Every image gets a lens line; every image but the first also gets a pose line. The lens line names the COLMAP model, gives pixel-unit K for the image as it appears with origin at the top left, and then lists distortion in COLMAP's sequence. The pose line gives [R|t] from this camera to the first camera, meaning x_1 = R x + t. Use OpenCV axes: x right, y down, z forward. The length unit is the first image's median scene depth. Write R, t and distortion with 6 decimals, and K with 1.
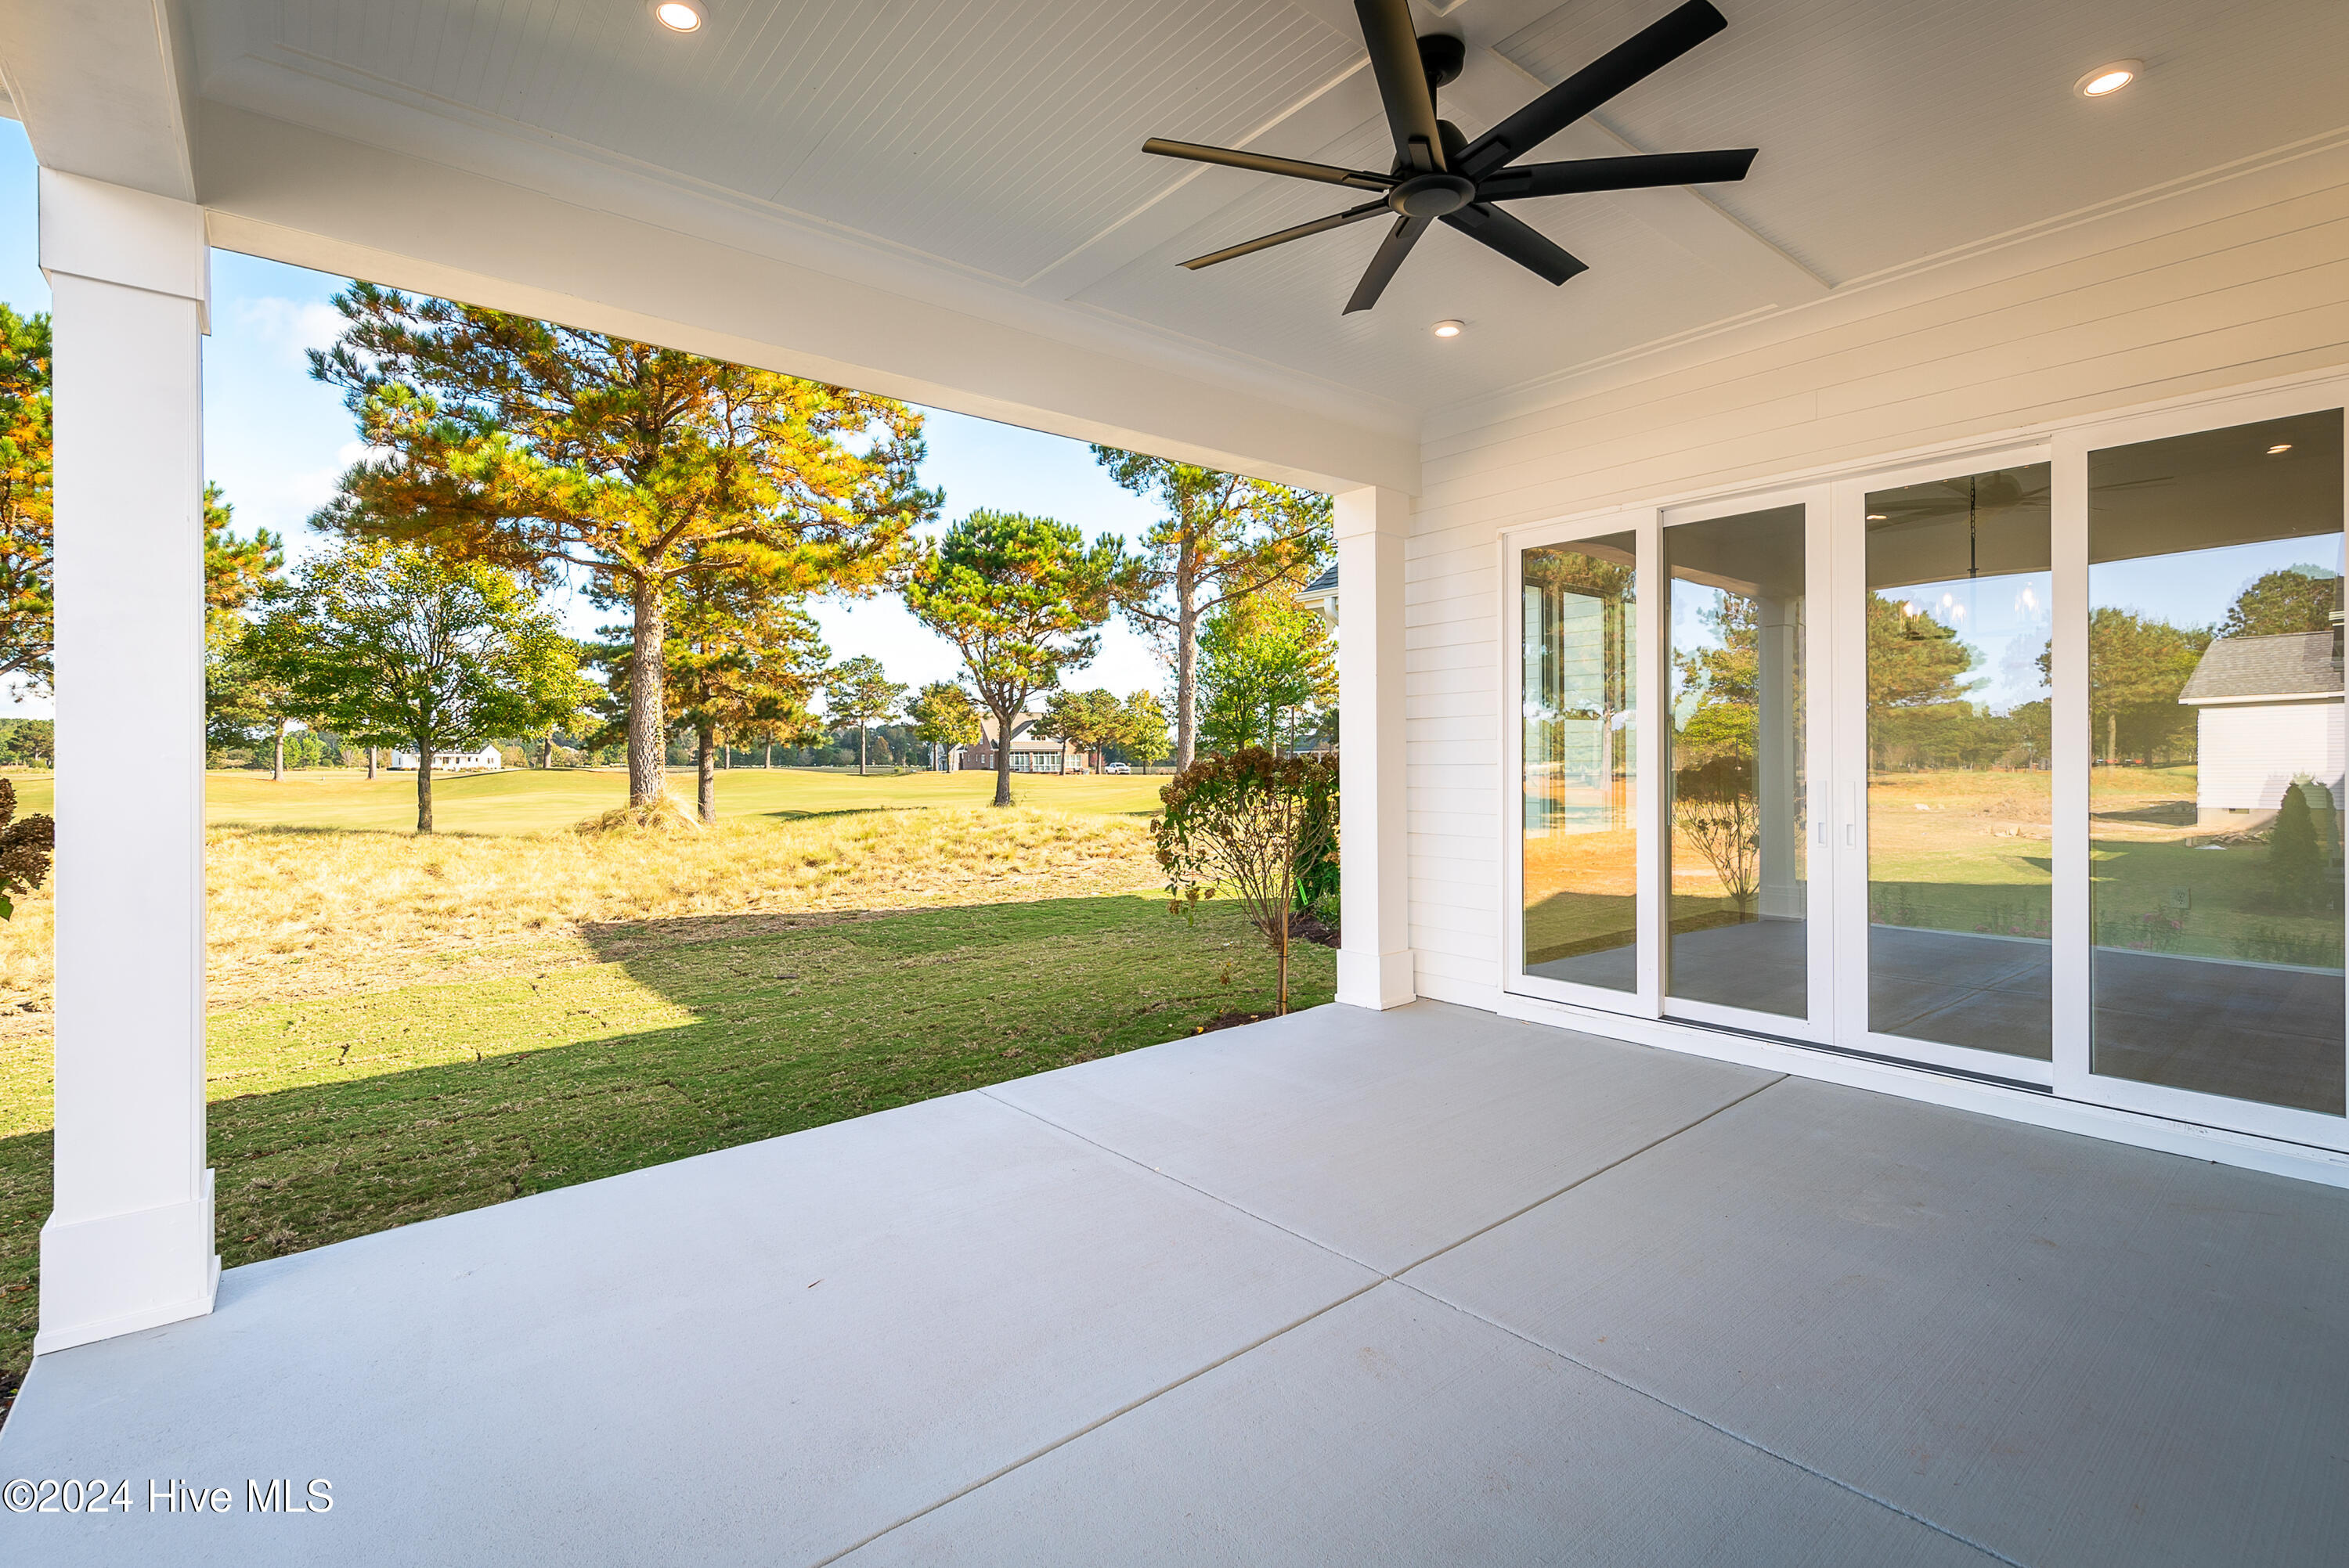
lens RADIAL K [[1066.5, 0, 1162.3], [0, 1066.5, 771.9], [0, 0, 1]] dist [0.002790, 0.003171]
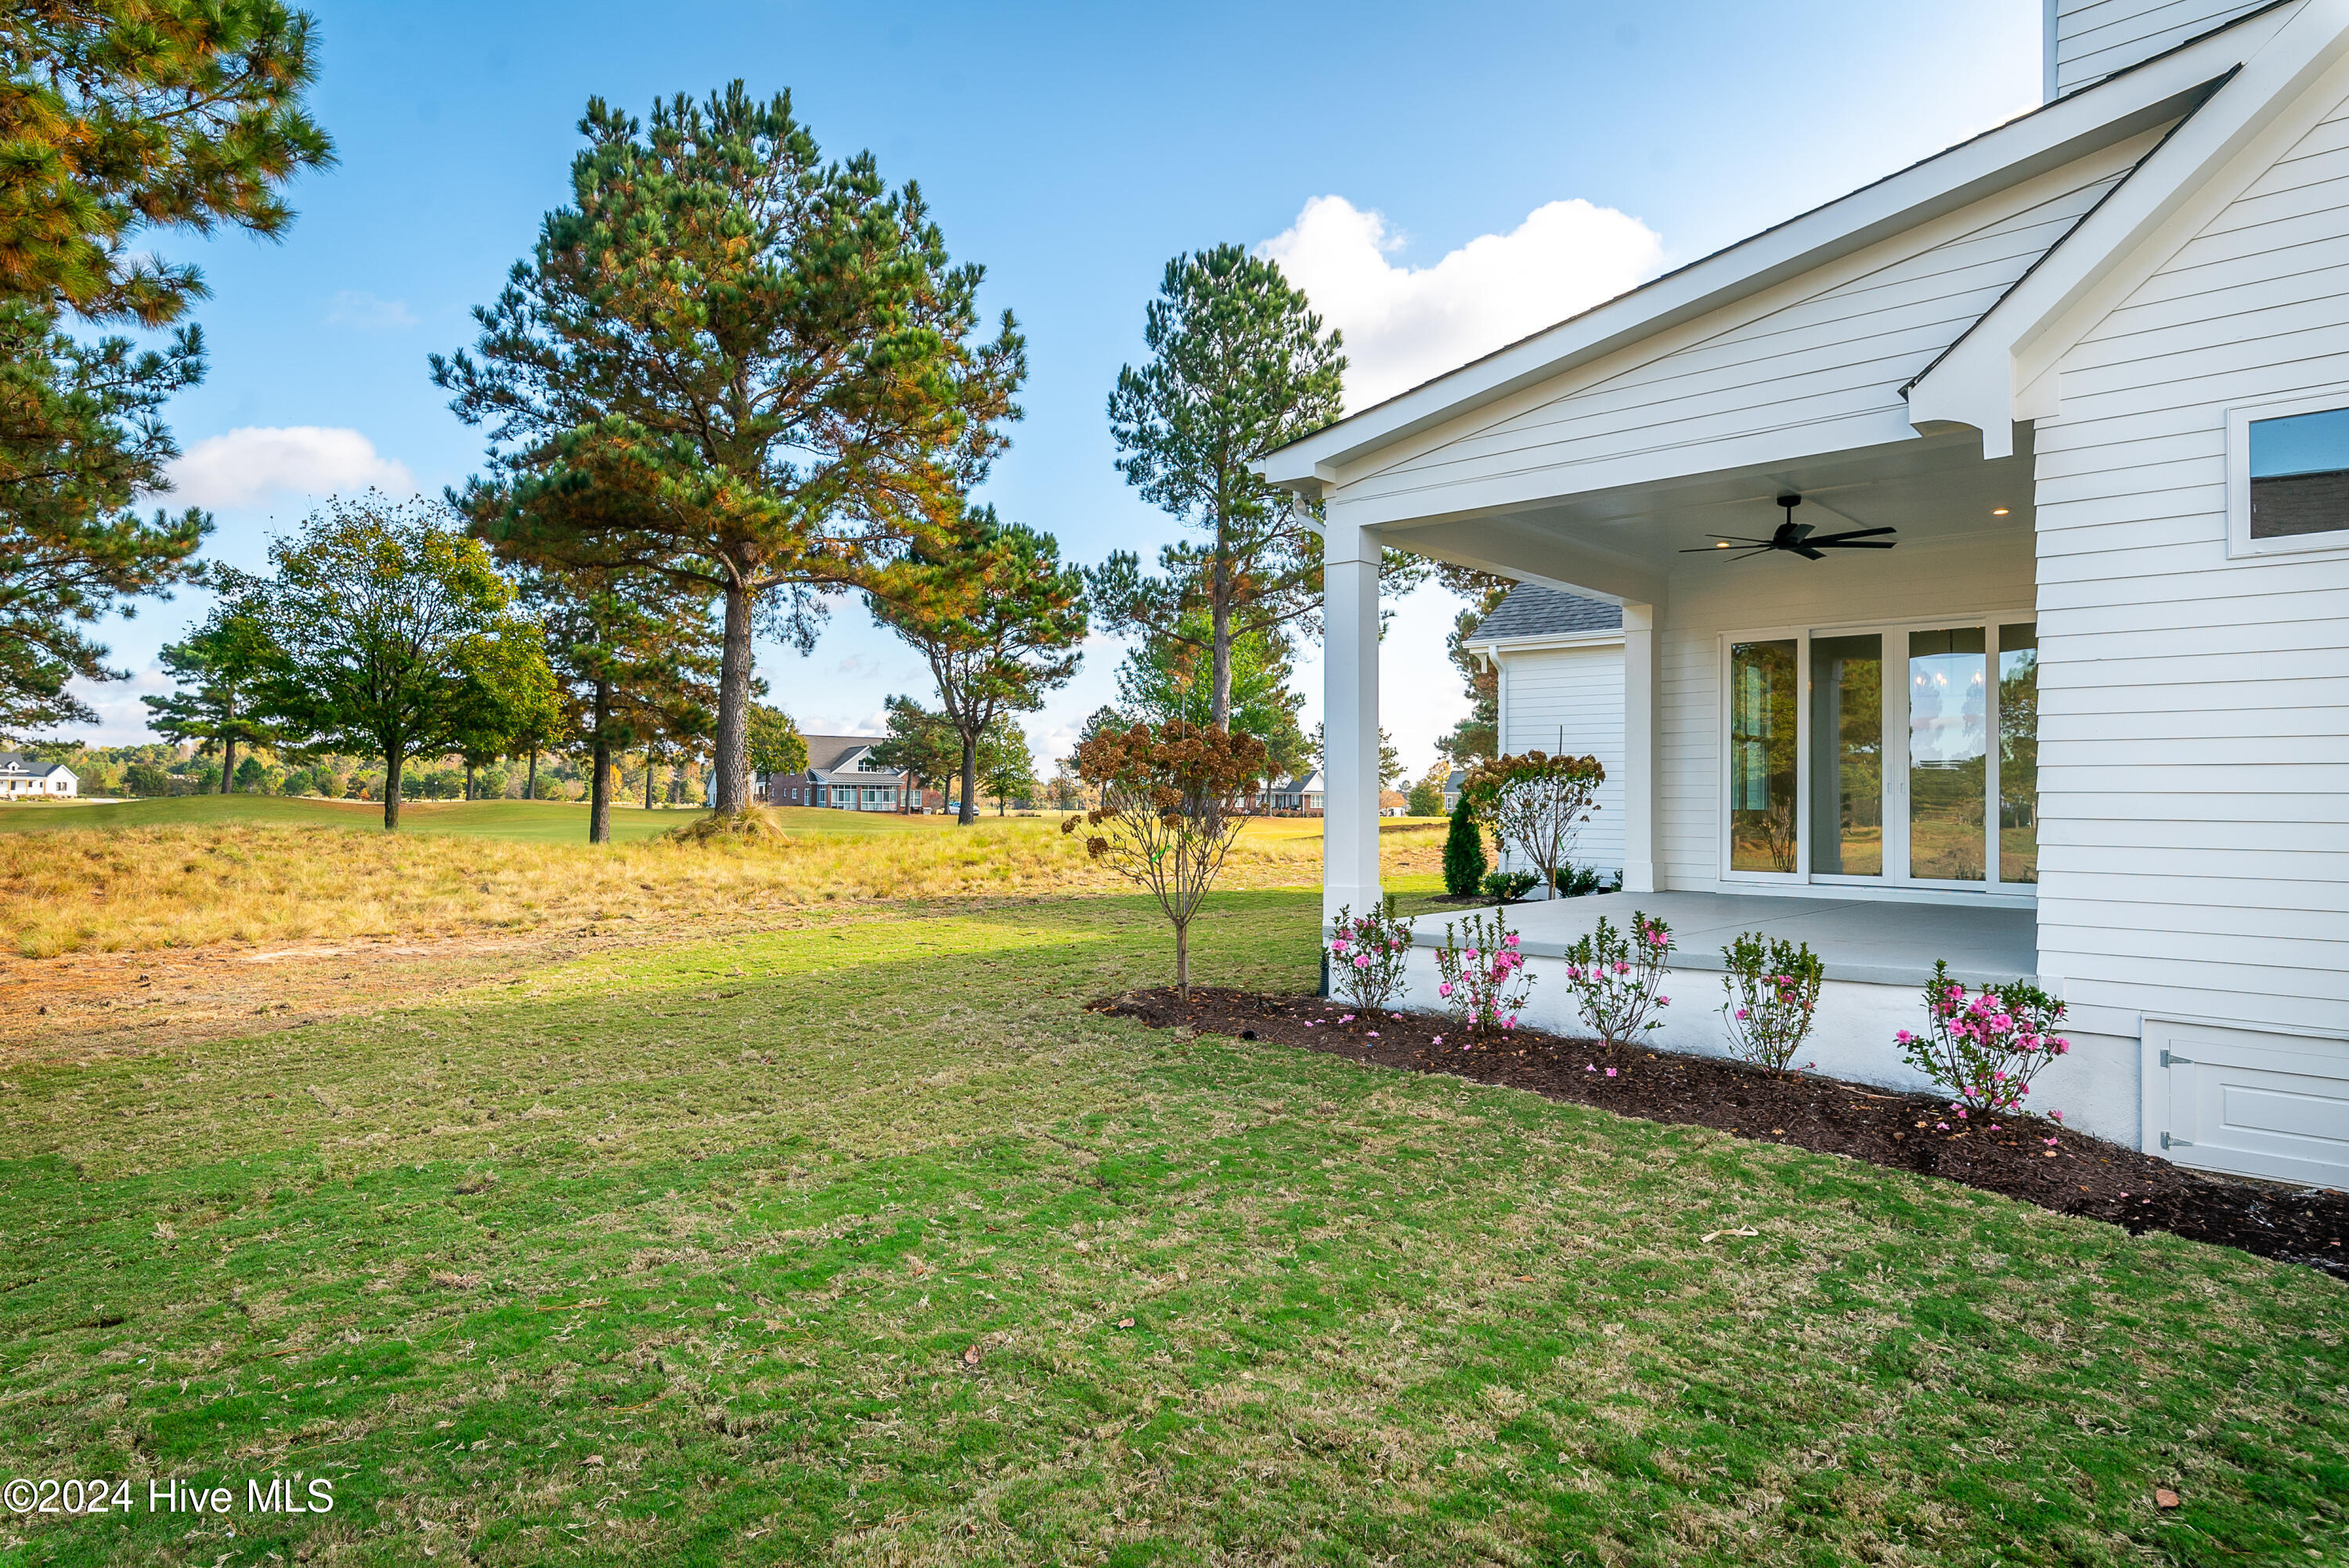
lens RADIAL K [[1388.8, 0, 1158.3], [0, 1388.8, 781.2], [0, 0, 1]] dist [-0.019141, 0.000043]
pose [[0.988695, 0.019247, 0.148698, -1.216679], [-0.014729, 0.999398, -0.031422, 0.149418], [-0.149214, 0.028877, 0.988383, -1.481152]]
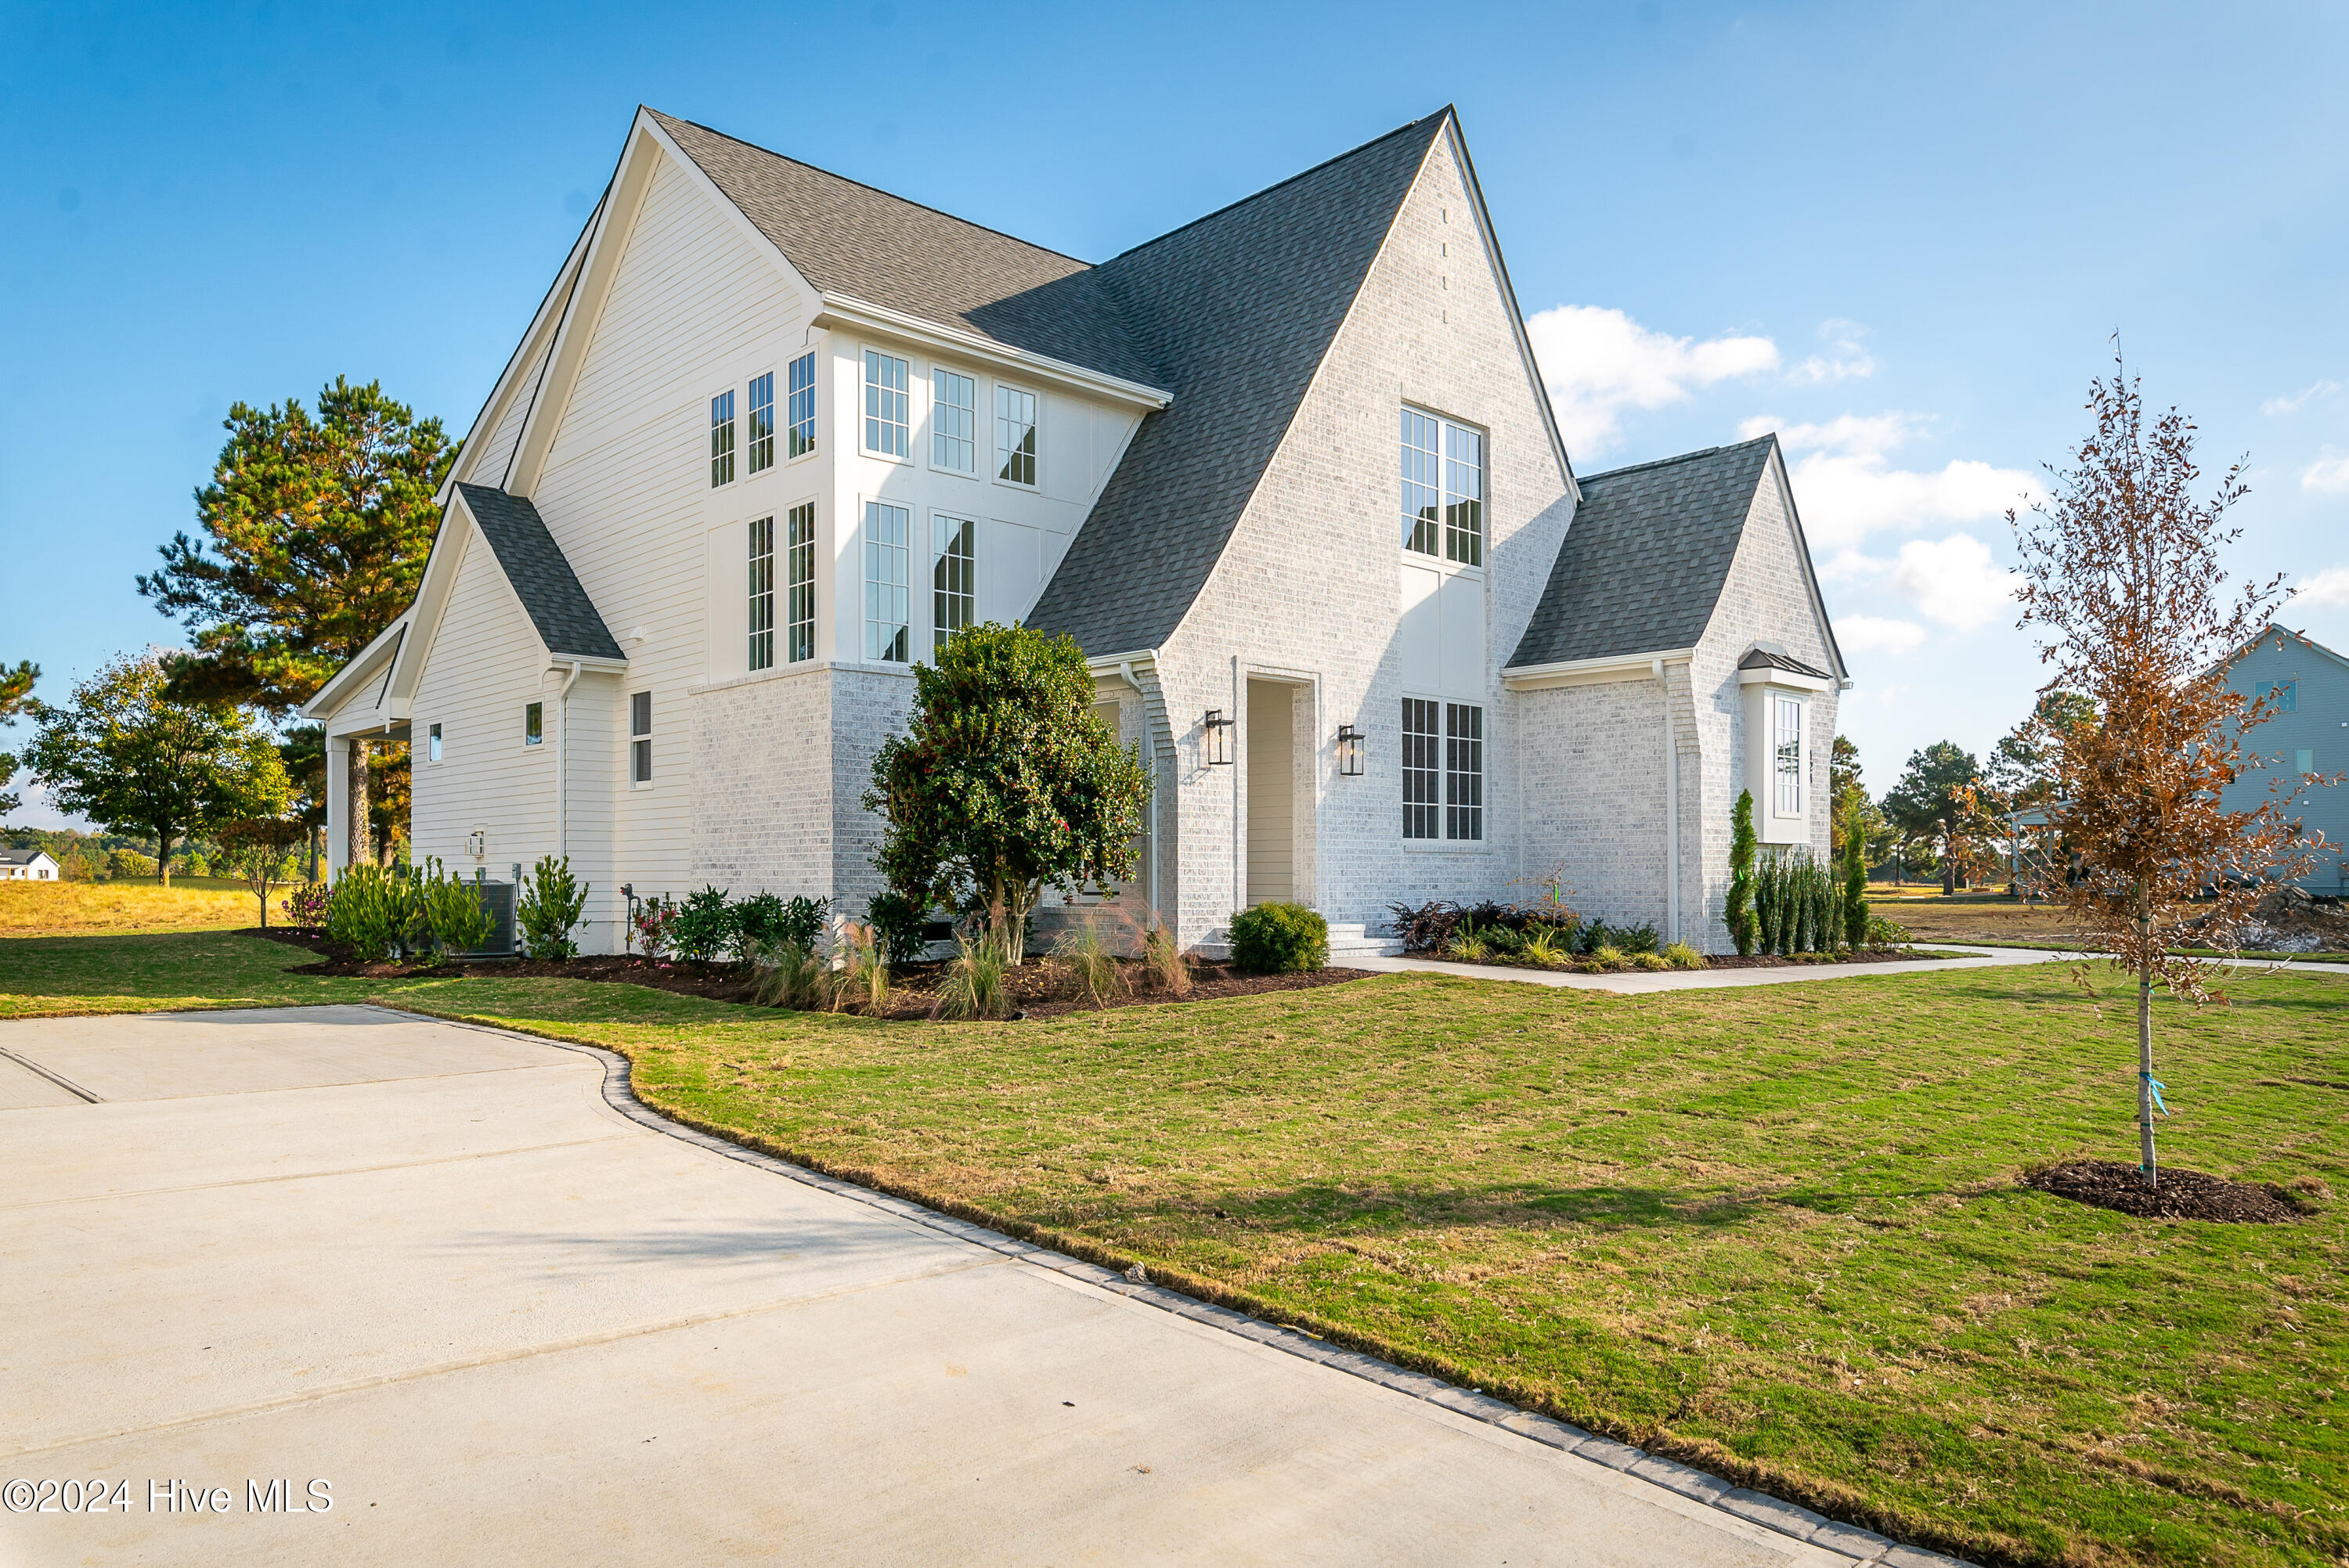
lens RADIAL K [[1587.4, 0, 1191.1], [0, 1587.4, 876.3], [0, 0, 1]] dist [0.006070, 0.001364]
pose [[0.996348, -0.003231, 0.085319, 2.169348], [0.004351, 0.999907, -0.012944, 0.336449], [-0.085269, 0.013268, 0.996270, -5.796123]]
